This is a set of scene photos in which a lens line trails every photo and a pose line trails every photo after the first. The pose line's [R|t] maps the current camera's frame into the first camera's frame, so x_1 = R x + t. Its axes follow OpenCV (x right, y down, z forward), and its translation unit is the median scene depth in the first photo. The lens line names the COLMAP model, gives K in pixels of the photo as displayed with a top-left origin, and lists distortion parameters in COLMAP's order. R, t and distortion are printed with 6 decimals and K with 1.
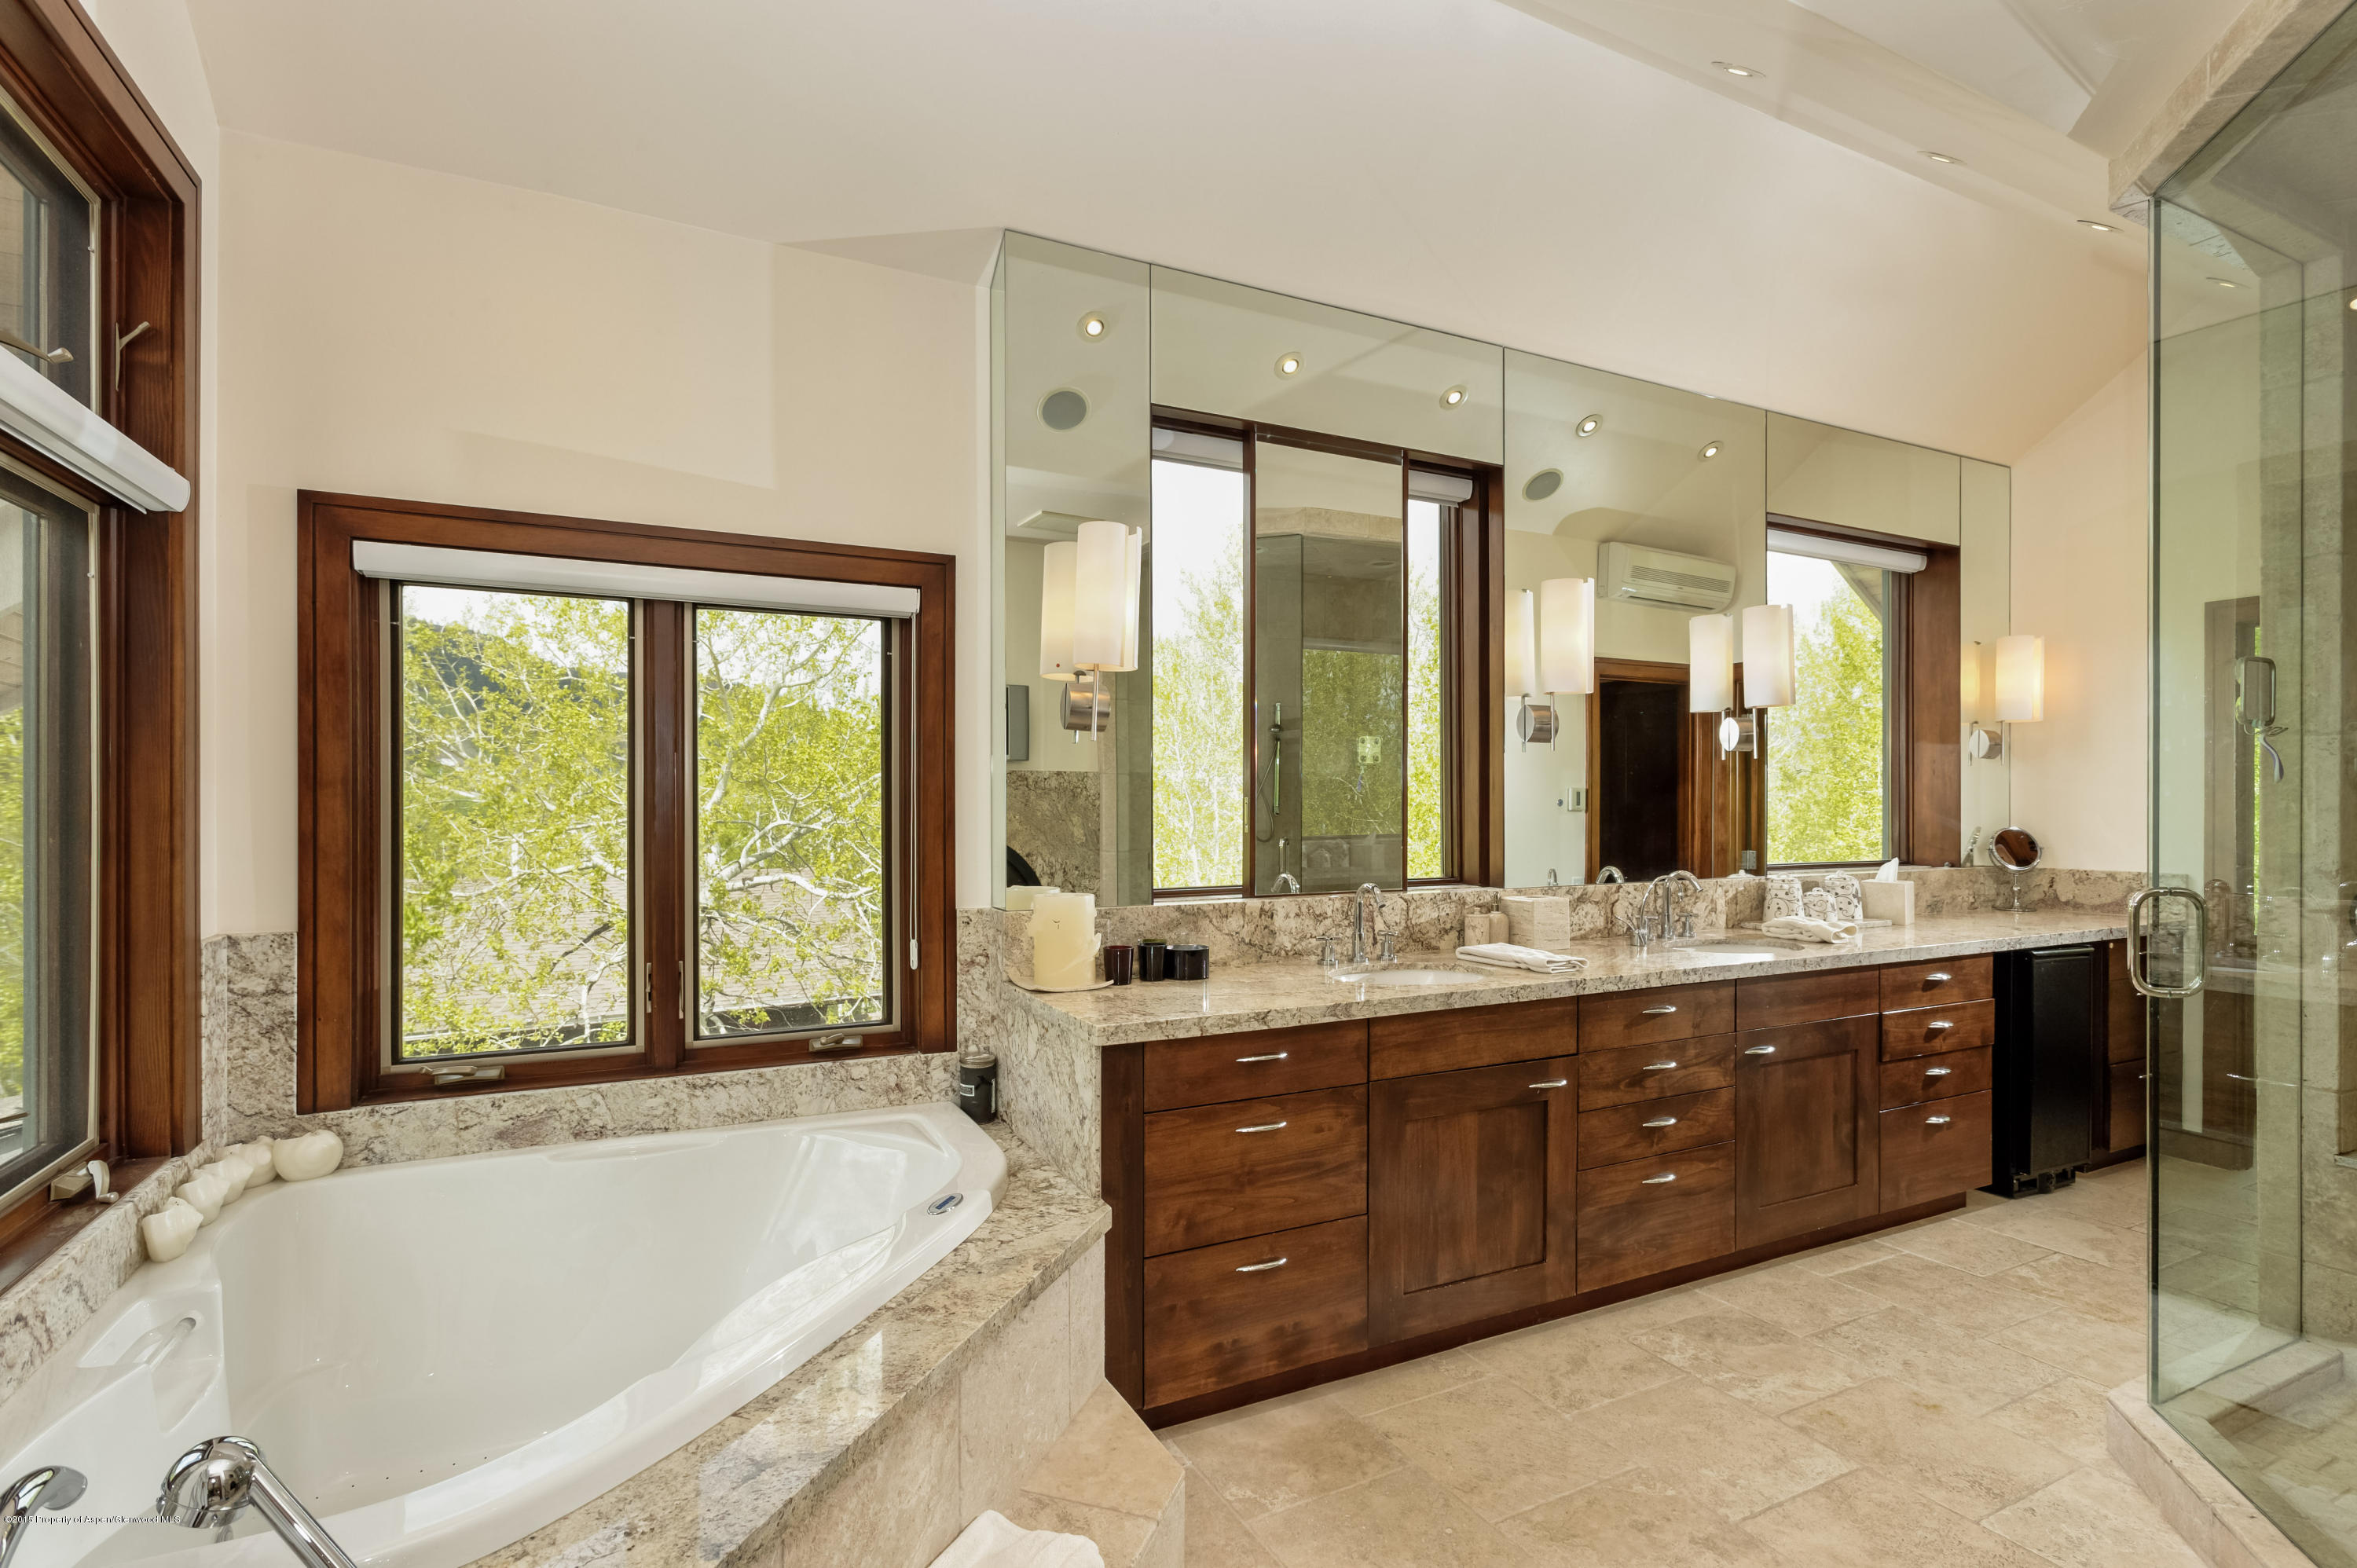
lens RADIAL K [[1133.2, 0, 1178.5], [0, 1133.2, 784.0], [0, 0, 1]] dist [0.020578, 0.000095]
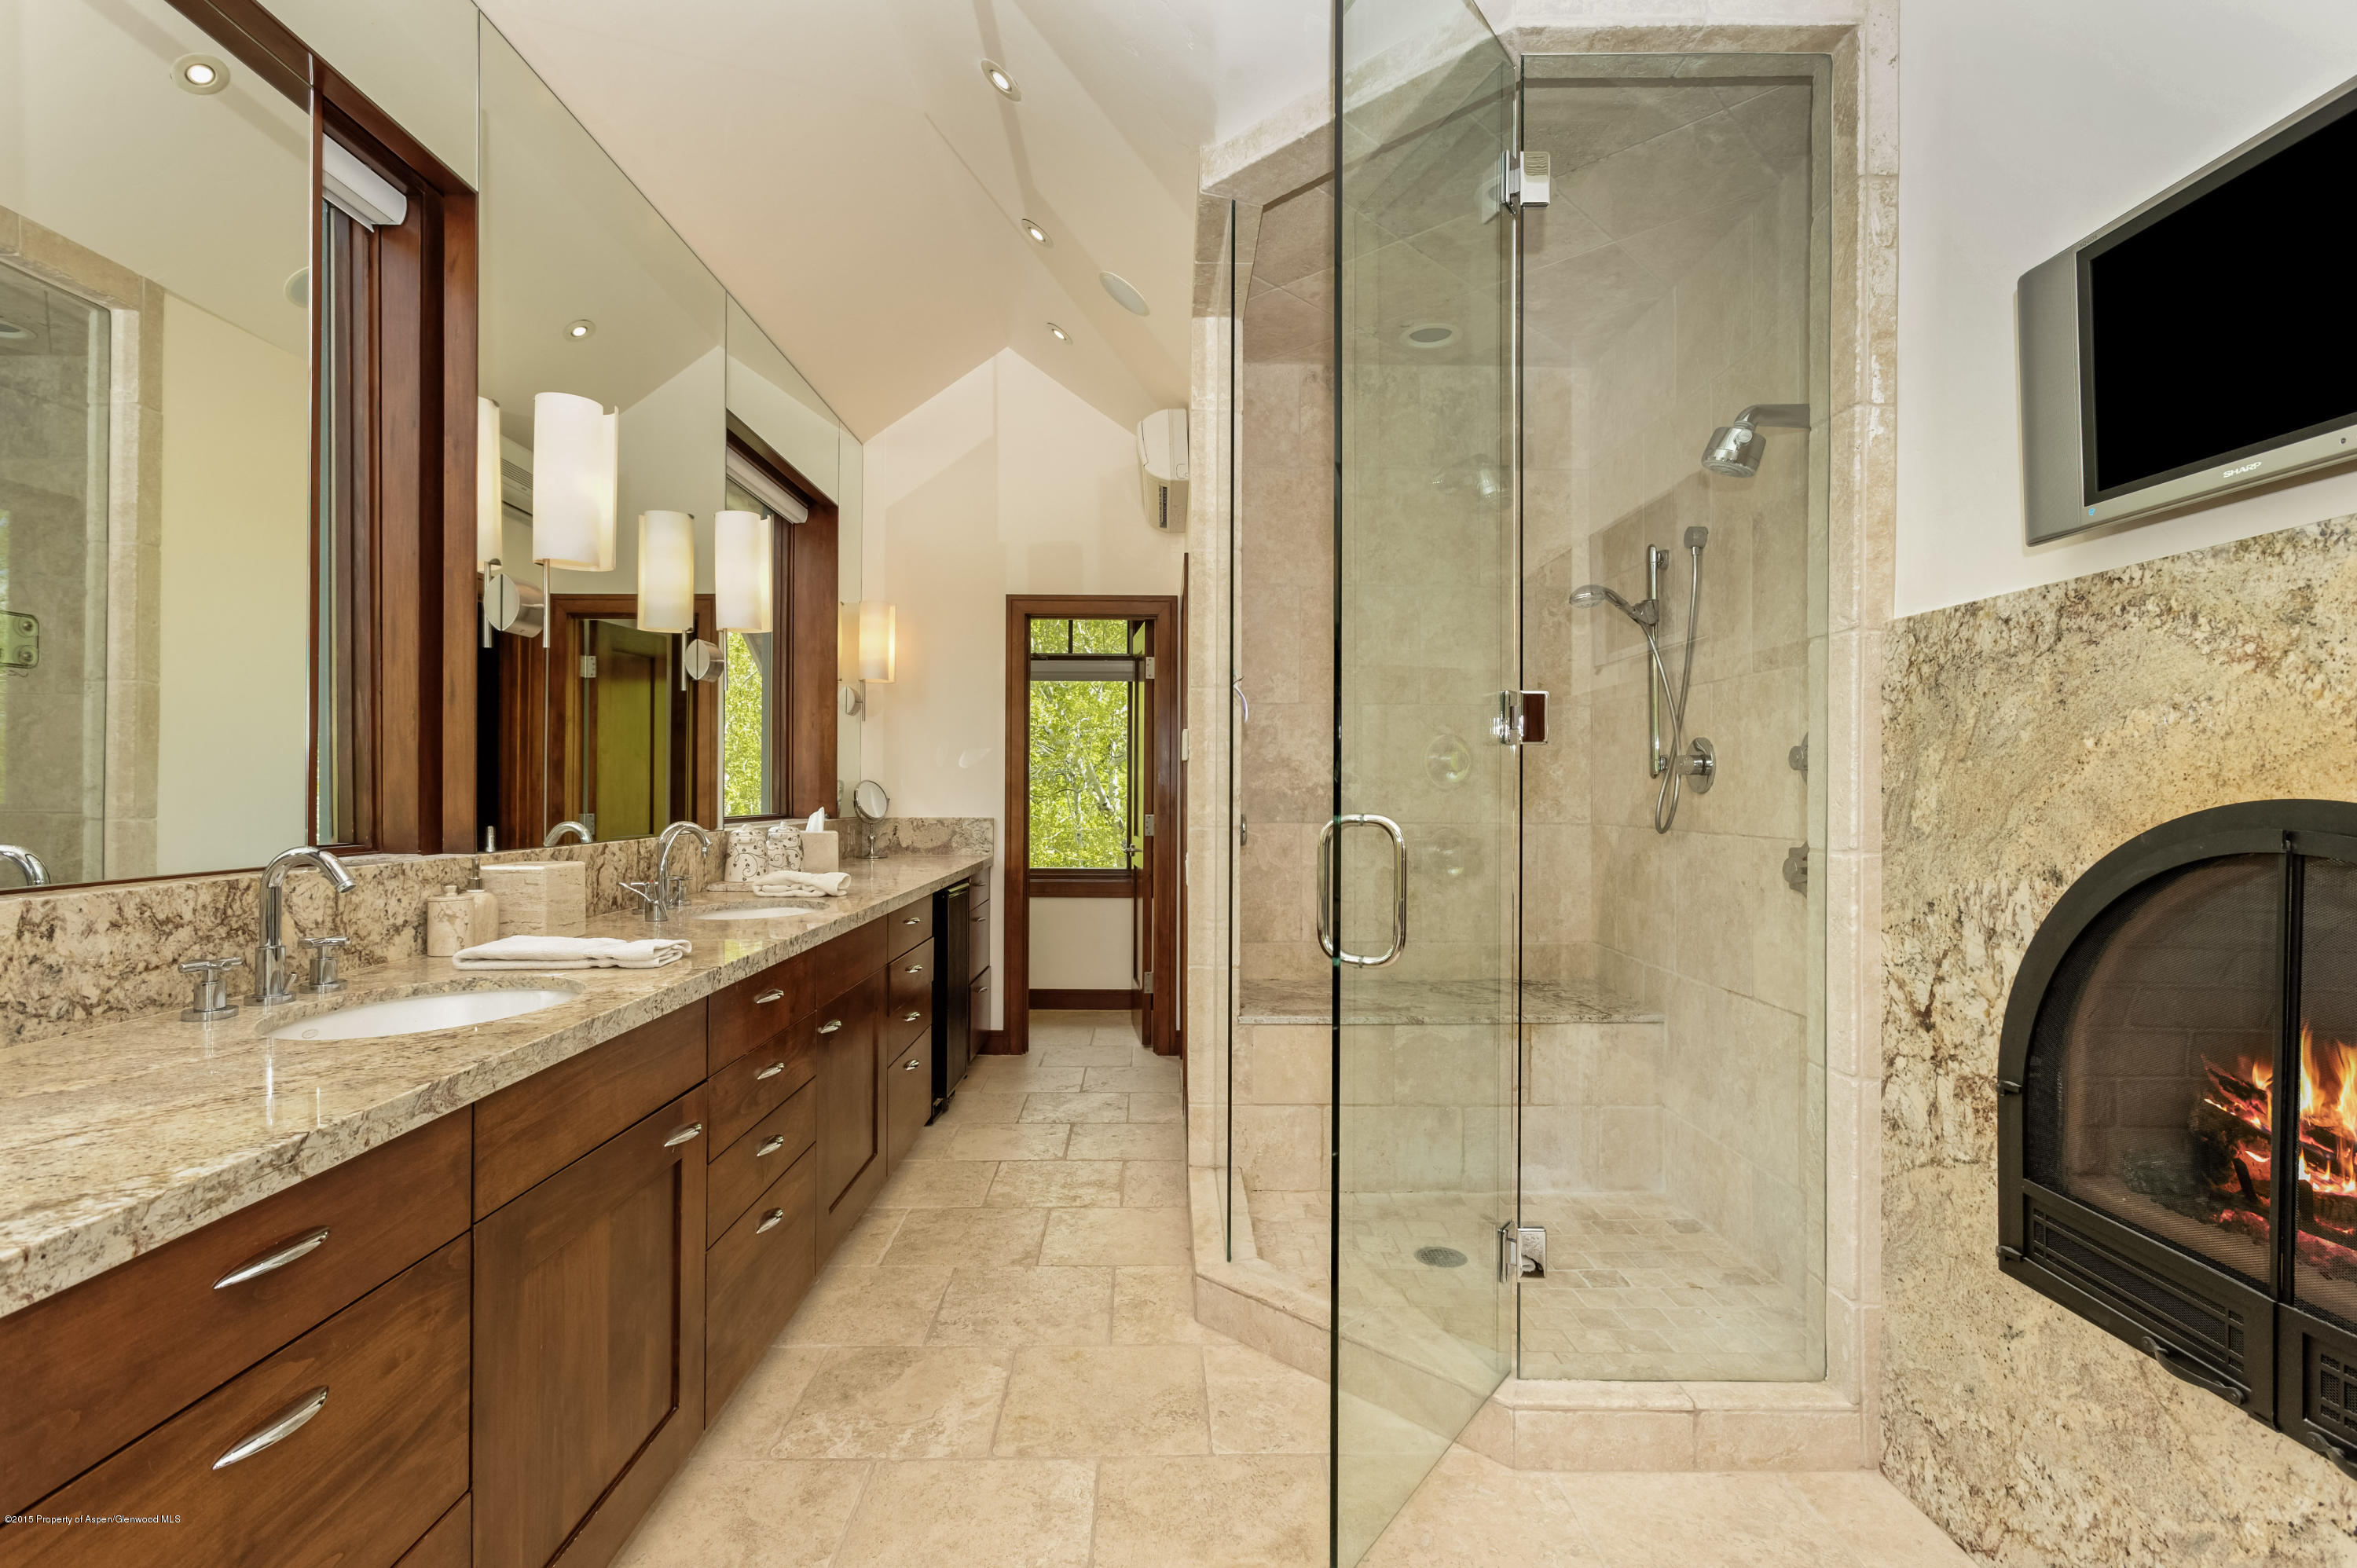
lens RADIAL K [[1116.7, 0, 1178.5], [0, 1116.7, 784.0], [0, 0, 1]] dist [0.000600, -0.000227]
pose [[0.446456, 0.005184, 0.894790, -0.110298], [-0.016429, 0.999862, 0.002405, 0.050087], [-0.894655, -0.015774, 0.446480, 0.411667]]
